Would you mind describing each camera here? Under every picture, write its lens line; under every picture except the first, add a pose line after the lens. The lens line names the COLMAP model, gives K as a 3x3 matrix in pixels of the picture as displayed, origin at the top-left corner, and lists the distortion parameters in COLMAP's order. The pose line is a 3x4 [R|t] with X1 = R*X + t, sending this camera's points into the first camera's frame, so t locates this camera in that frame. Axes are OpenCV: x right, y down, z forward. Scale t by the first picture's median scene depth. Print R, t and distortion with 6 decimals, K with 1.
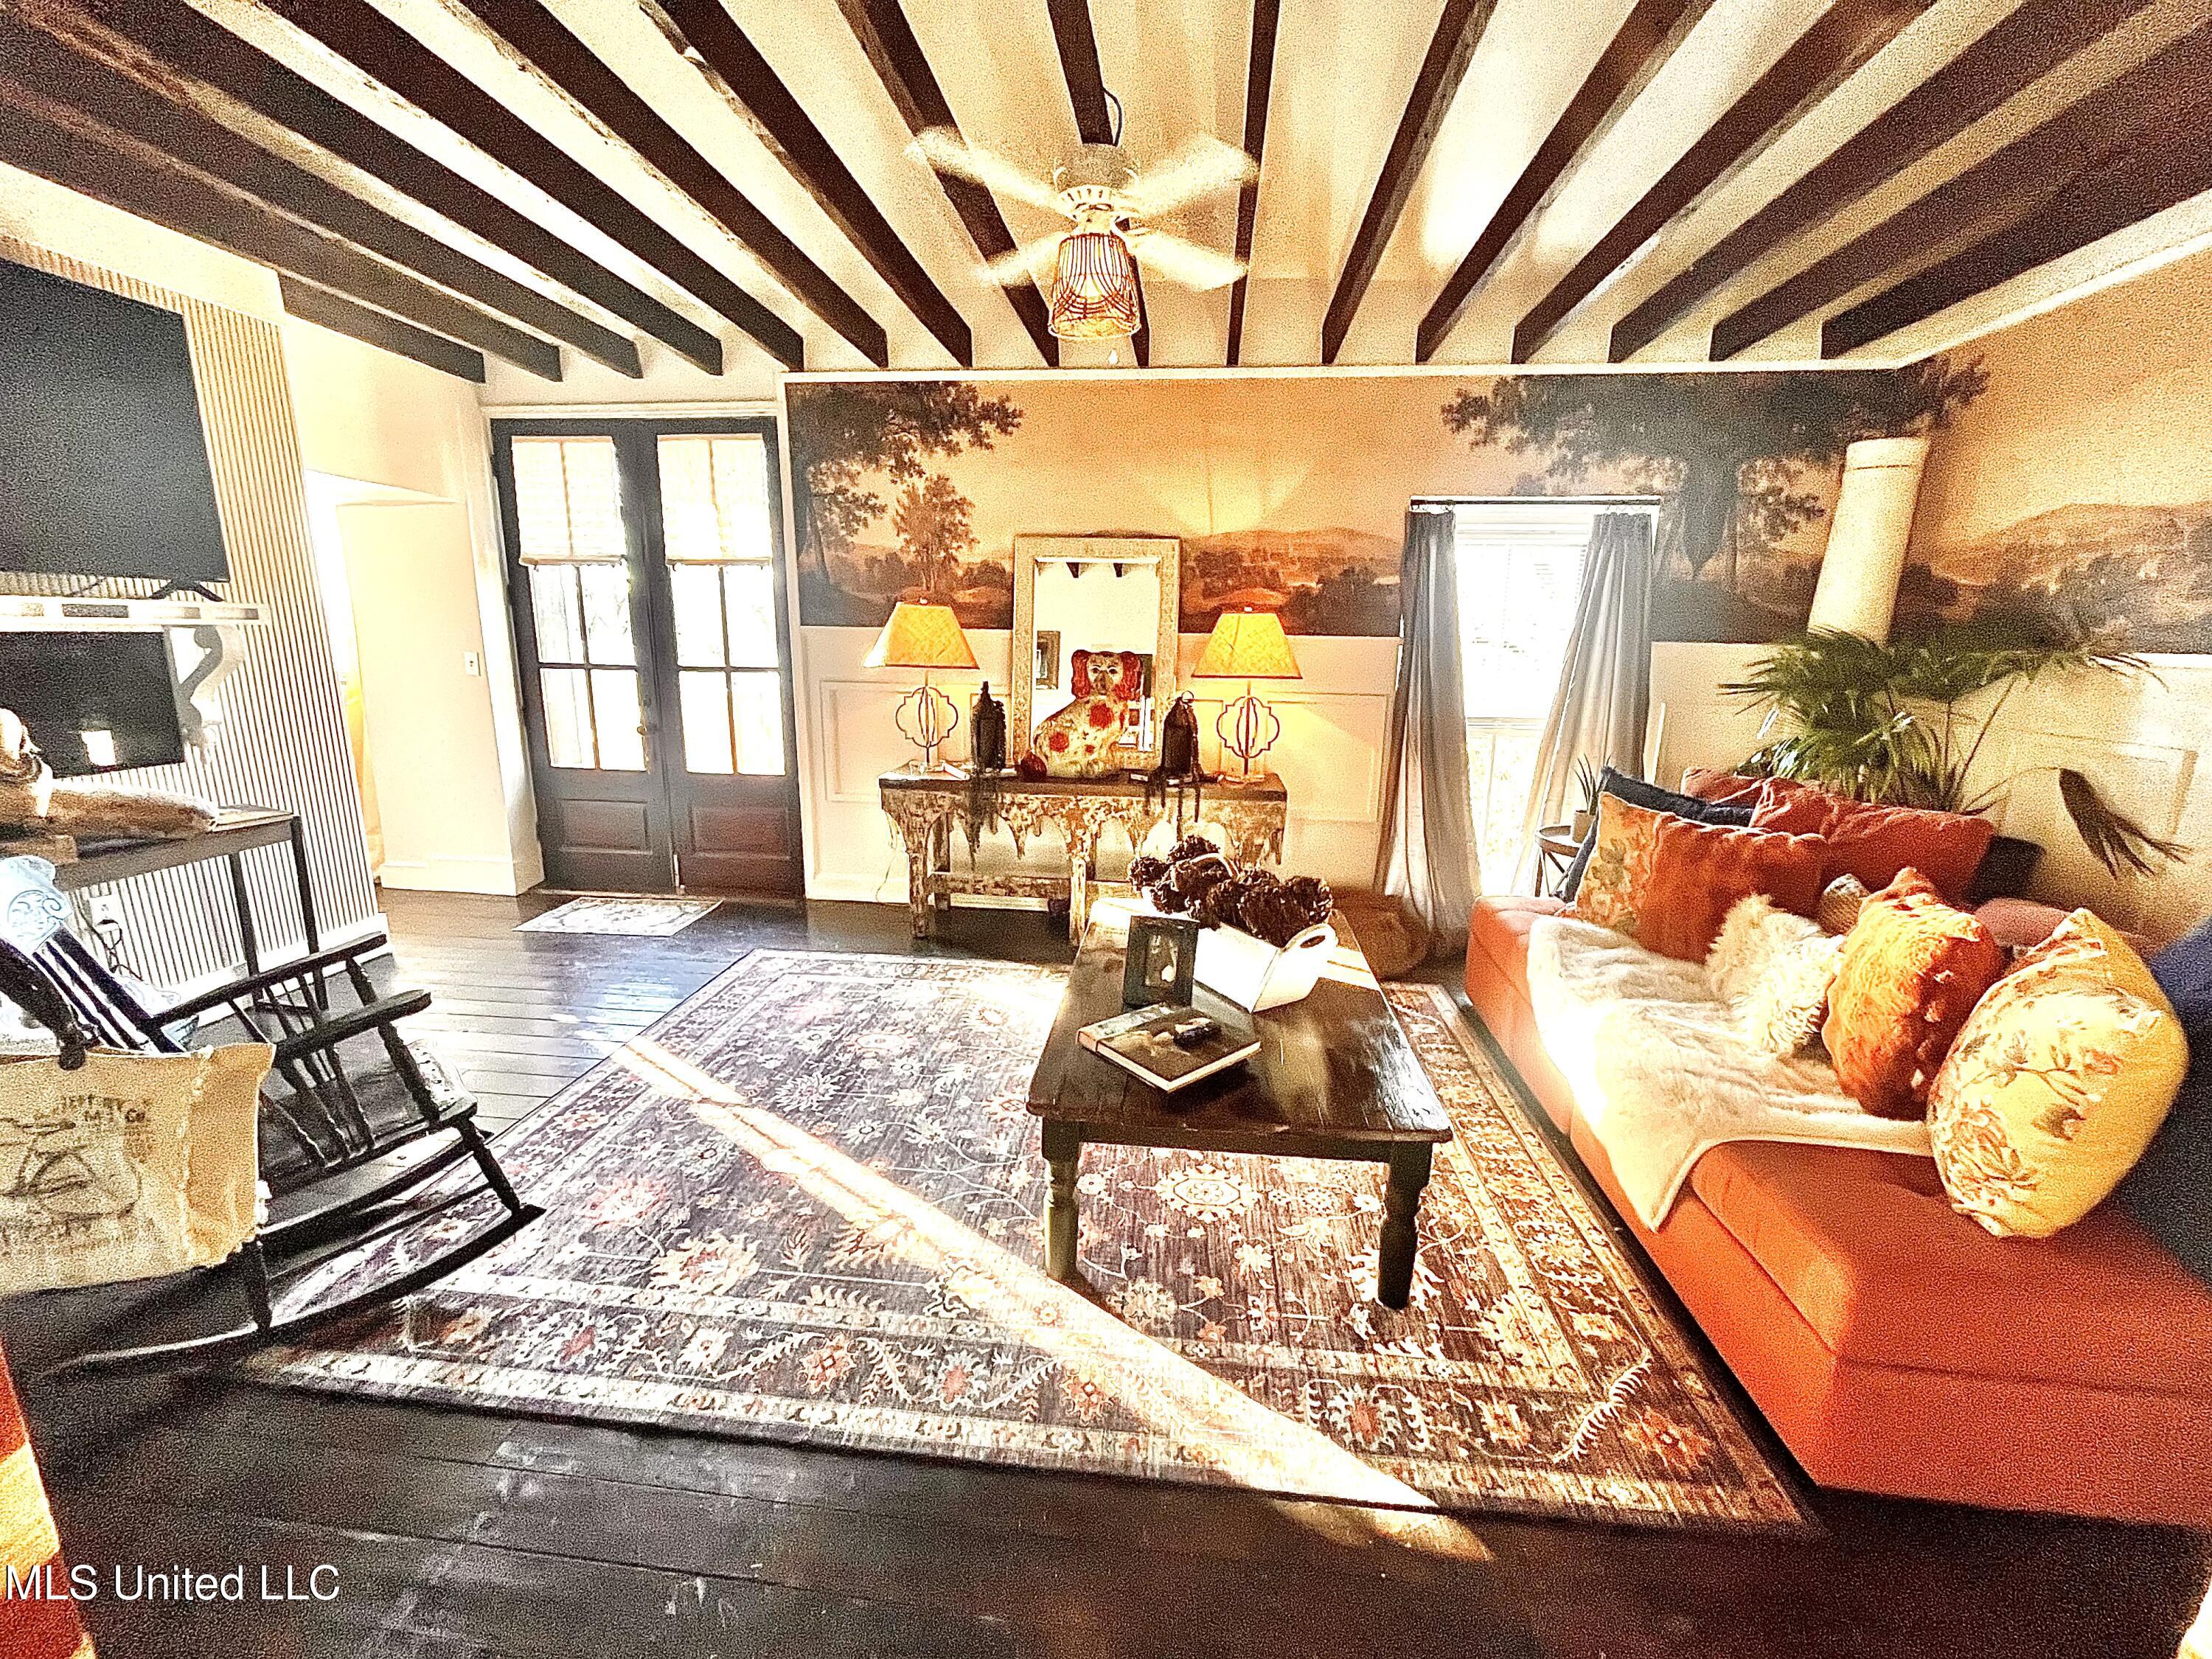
lens RADIAL K [[891.5, 0, 1106.0], [0, 891.5, 829.5], [0, 0, 1]] dist [-0.002216, -0.000439]
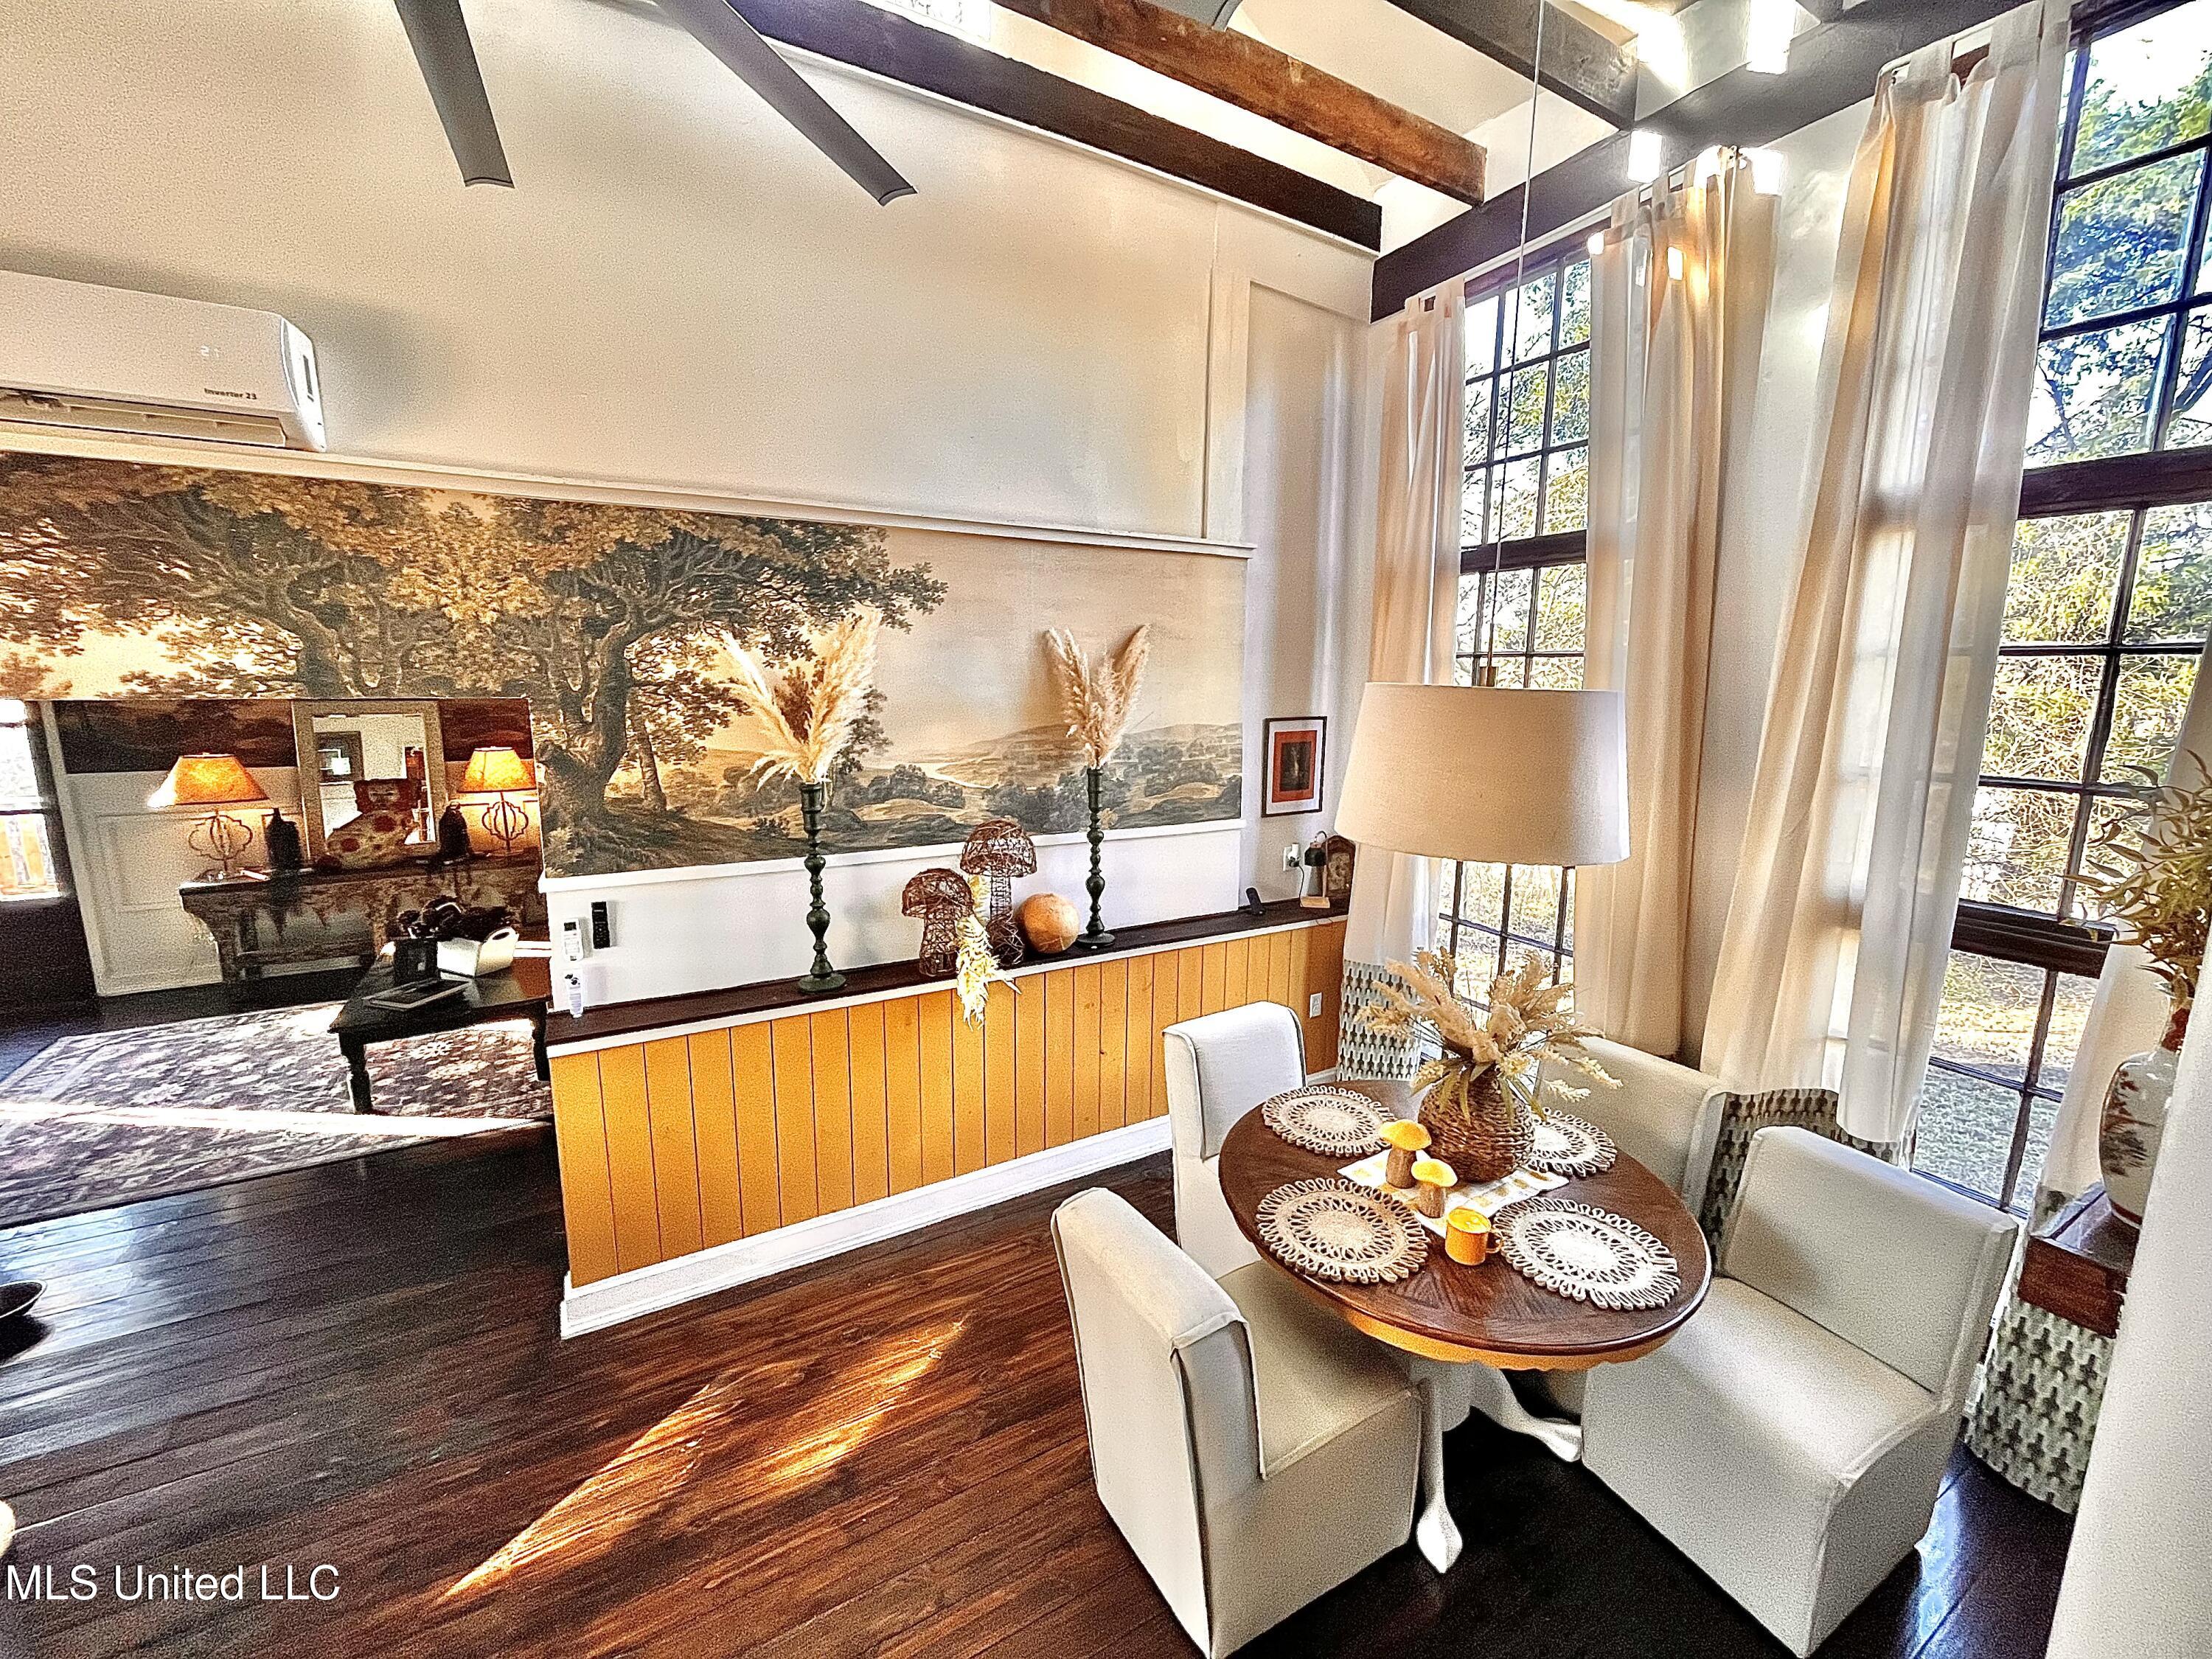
lens RADIAL K [[891.5, 0, 1106.0], [0, 891.5, 829.5], [0, 0, 1]] dist [-0.002216, -0.000439]
pose [[0.814944, -0.110562, 0.568895, 0.131685], [0.130778, 0.991397, 0.005334, 0.029857], [-0.564591, 0.070052, 0.822393, -0.898556]]
